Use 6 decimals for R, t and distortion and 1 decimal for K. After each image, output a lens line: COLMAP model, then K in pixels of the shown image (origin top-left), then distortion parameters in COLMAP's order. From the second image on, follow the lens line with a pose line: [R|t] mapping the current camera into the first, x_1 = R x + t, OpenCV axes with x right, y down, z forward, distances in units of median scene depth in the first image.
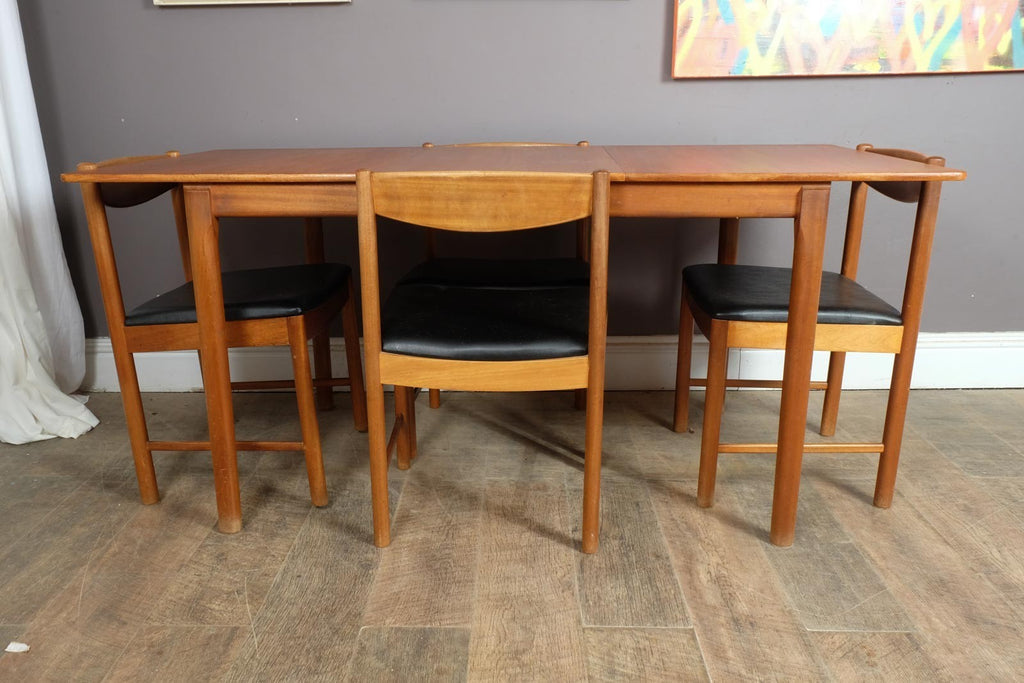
lens RADIAL K [[925.6, 0, 512.3], [0, 925.6, 358.5], [0, 0, 1]] dist [-0.015089, 0.032314]
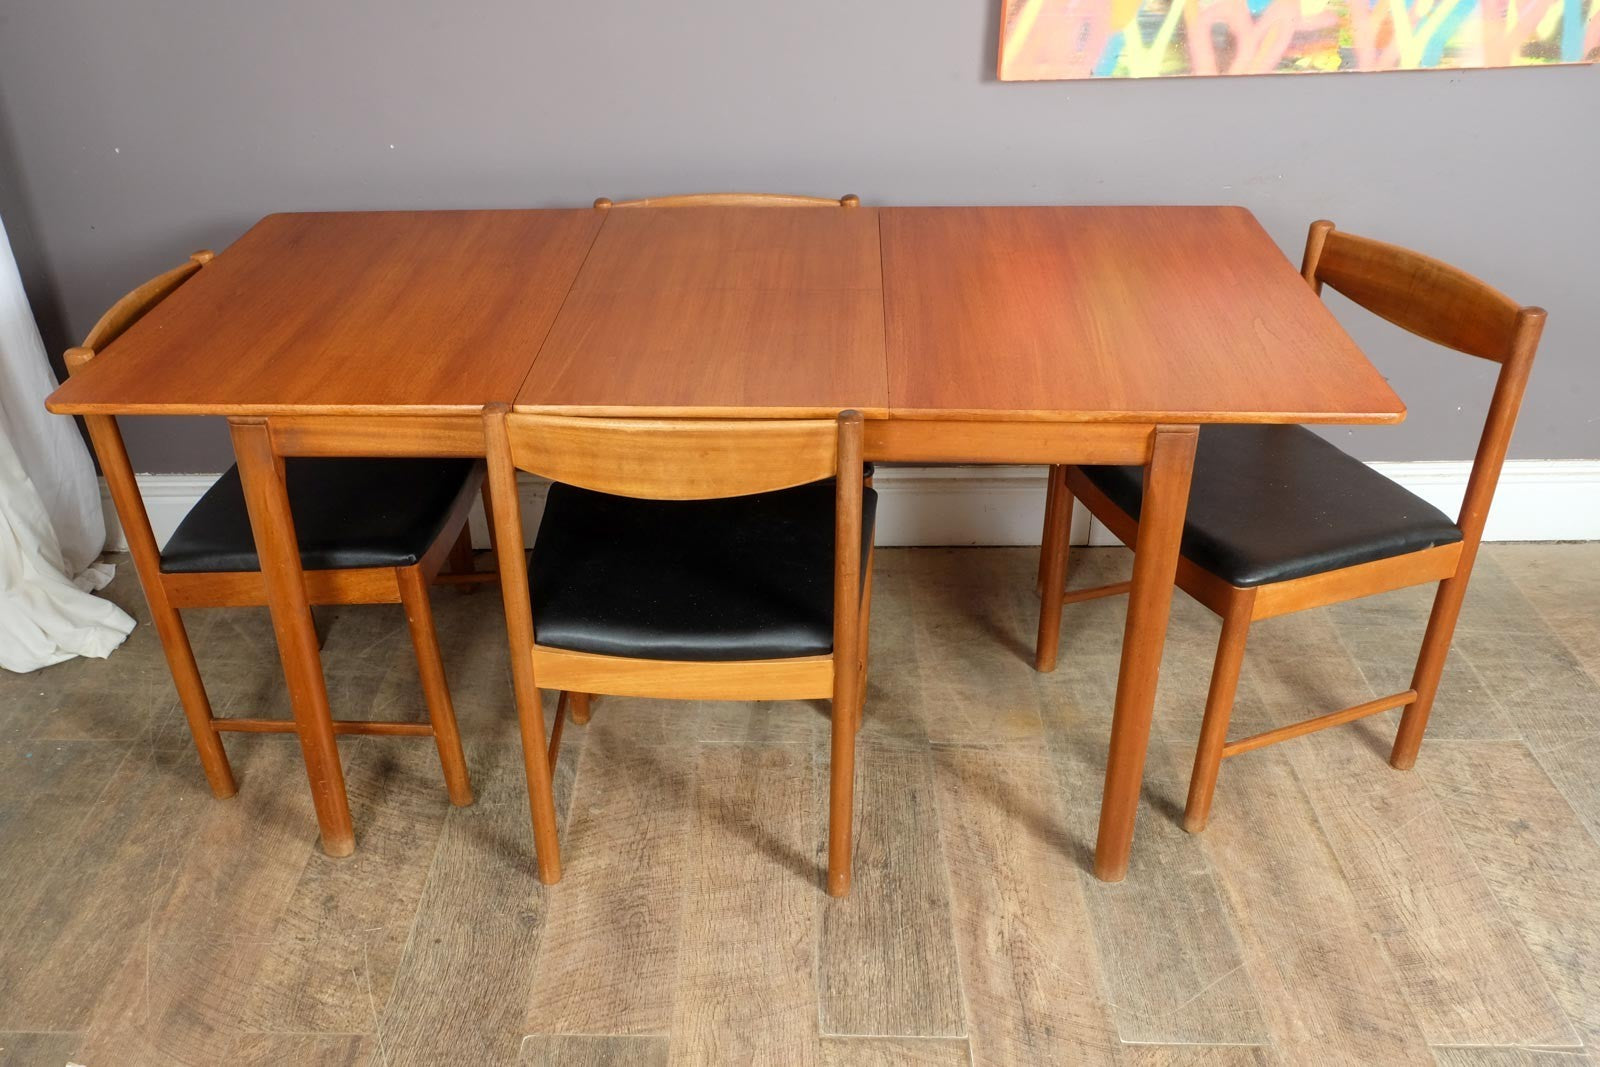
lens RADIAL K [[1480.5, 0, 756.2], [0, 1480.5, 608.7], [0, 0, 1]] dist [-0.017242, 0.000000]
pose [[0.999790, -0.004445, -0.019987, 0.044009], [0.009536, 0.964907, 0.262417, -0.310184], [0.018119, -0.262552, 0.964748, -0.052893]]
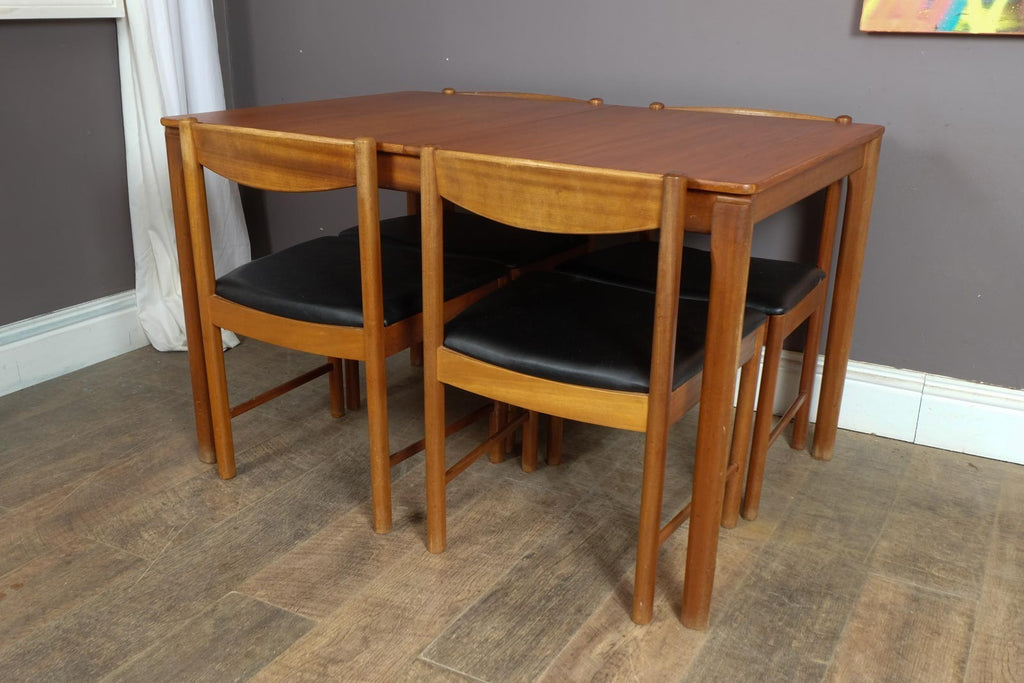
lens RADIAL K [[1031.3, 0, 509.9], [0, 1031.3, 387.4], [0, 0, 1]] dist [0.012191, 0.000000]
pose [[0.882105, 0.190365, -0.430874, 0.477654], [-0.154632, 0.981036, 0.116865, -0.093276], [0.444950, -0.036460, 0.894813, 0.115323]]
